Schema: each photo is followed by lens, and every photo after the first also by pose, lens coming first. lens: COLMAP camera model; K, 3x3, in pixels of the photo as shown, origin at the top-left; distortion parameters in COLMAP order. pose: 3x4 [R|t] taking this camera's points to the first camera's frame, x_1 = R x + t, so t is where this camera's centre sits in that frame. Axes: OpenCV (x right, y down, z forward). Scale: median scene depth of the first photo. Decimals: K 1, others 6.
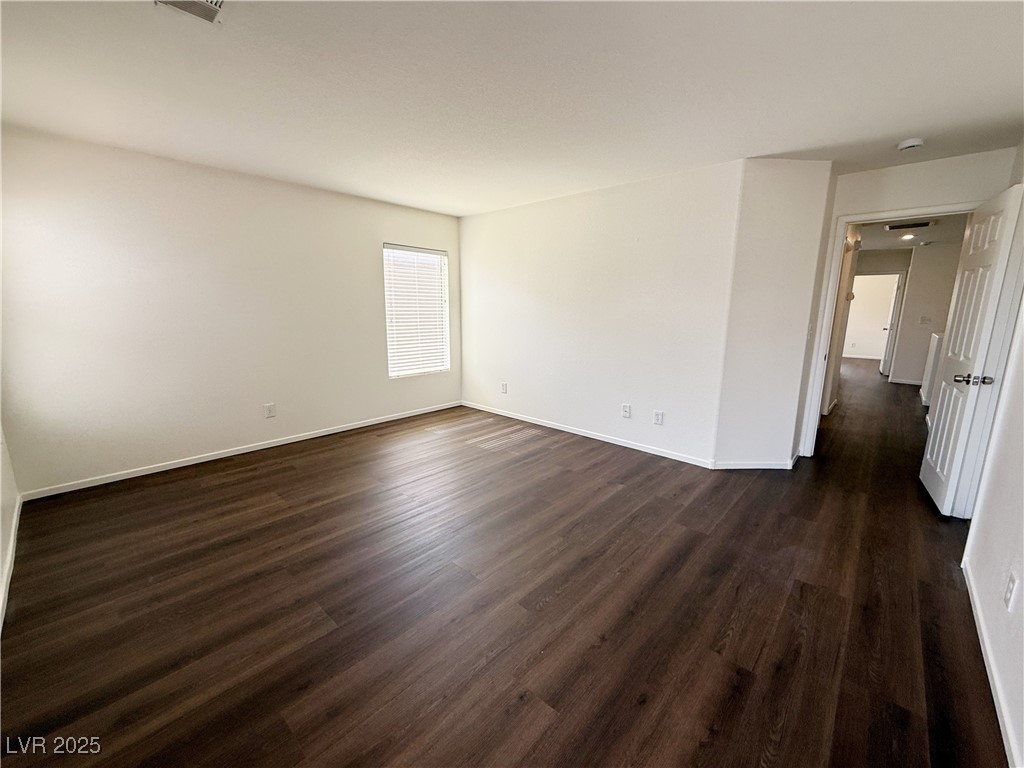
lens RADIAL K [[408.0, 0, 510.3], [0, 408.0, 384.0], [0, 0, 1]] dist [0.001937, 0.000342]
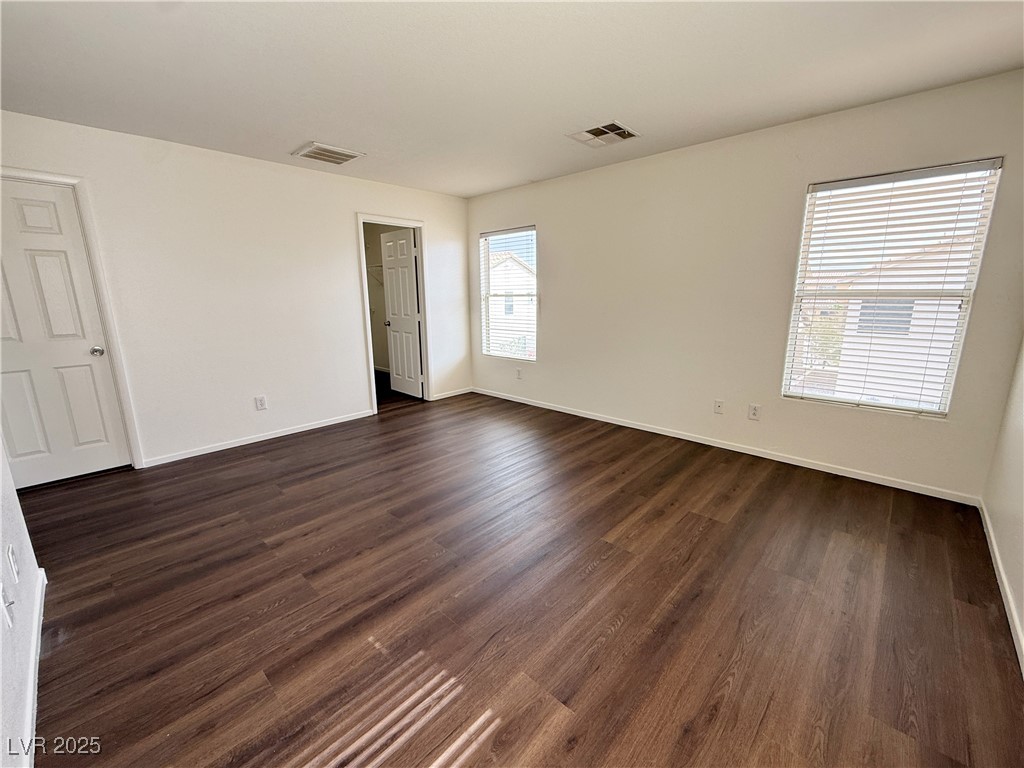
lens RADIAL K [[408.0, 0, 510.3], [0, 408.0, 384.0], [0, 0, 1]] dist [0.001937, 0.000342]
pose [[-0.999956, -0.001806, 0.009209, -0.193973], [0.002037, 0.916159, 0.400810, -0.355678], [-0.009161, 0.400811, -0.916115, 1.910867]]
